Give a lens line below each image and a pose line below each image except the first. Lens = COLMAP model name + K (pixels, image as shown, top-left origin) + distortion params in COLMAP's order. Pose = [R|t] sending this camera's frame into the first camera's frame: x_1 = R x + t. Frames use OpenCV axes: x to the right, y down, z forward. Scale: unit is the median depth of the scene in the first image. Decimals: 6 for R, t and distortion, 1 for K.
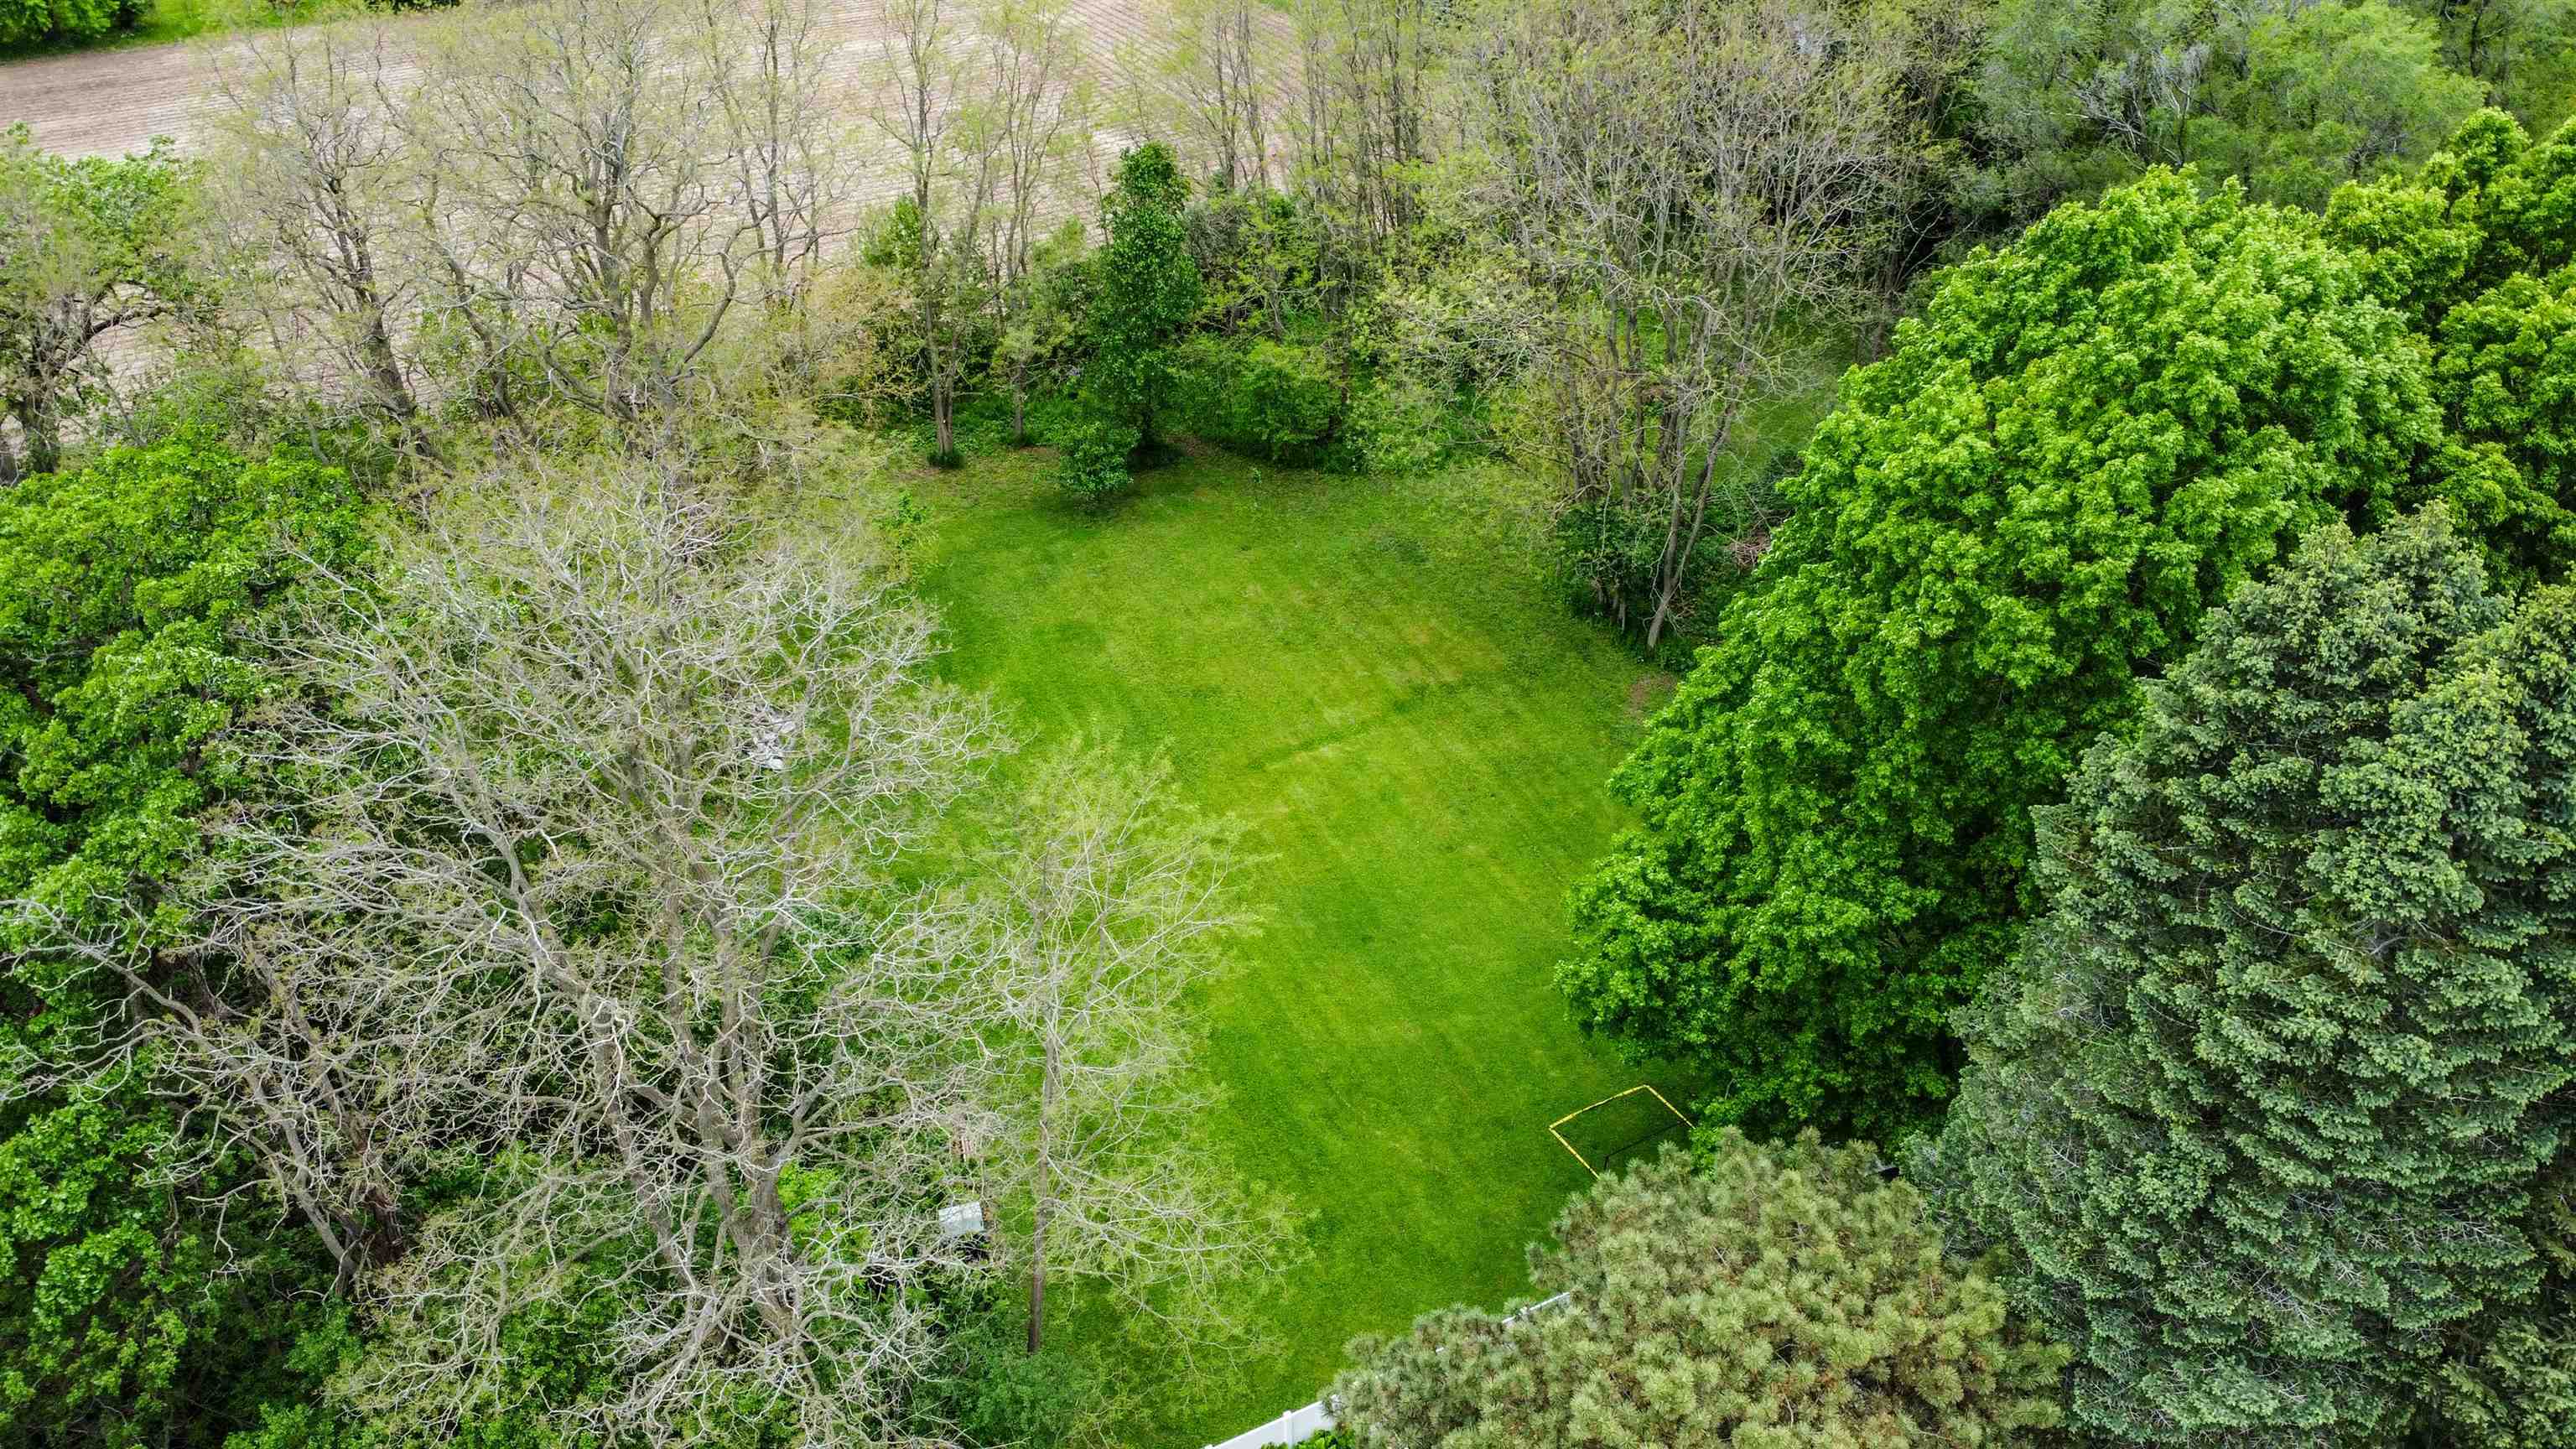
lens RADIAL K [[1867.6, 0, 1275.2], [0, 1867.6, 713.7], [0, 0, 1]] dist [-0.008794, -0.017039]
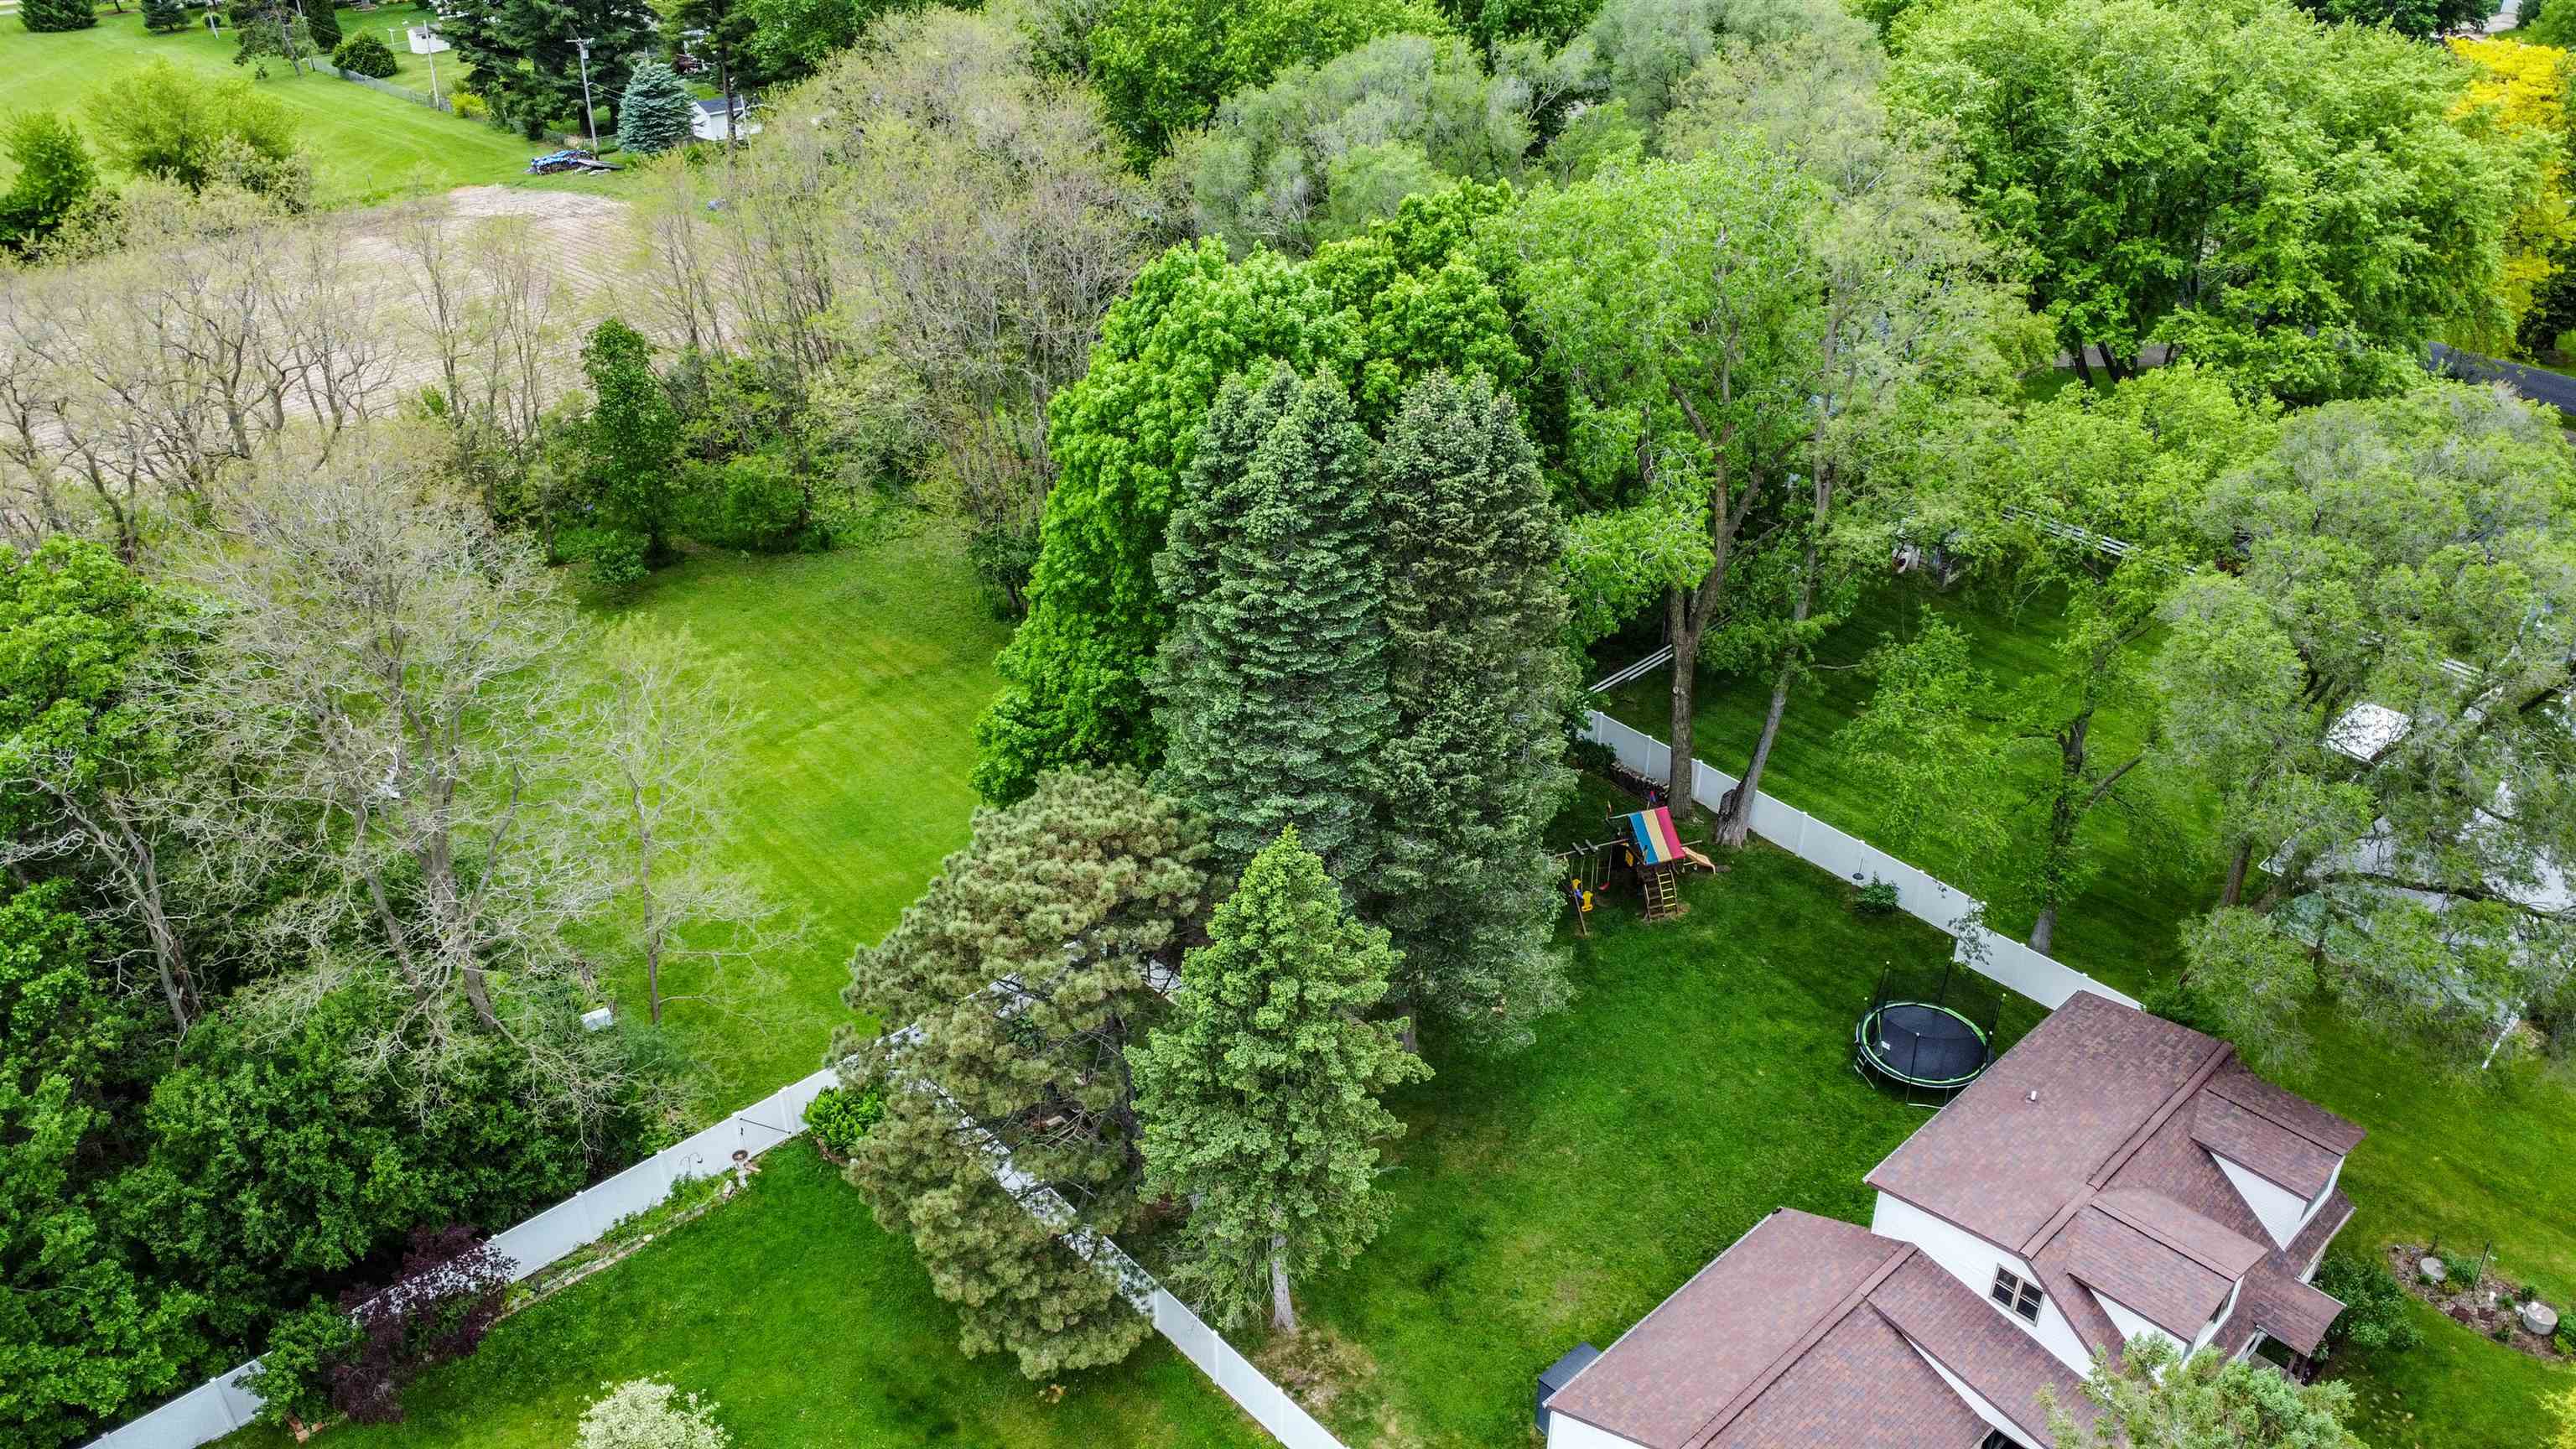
lens RADIAL K [[1867.6, 0, 1289.6], [0, 1867.6, 740.2], [0, 0, 1]] dist [-0.008794, -0.017039]
pose [[0.957508, -0.159322, 0.240407, 0.043282], [0.181399, 0.980731, -0.072538, 0.342903], [-0.224218, 0.113065, 0.967958, -0.734397]]
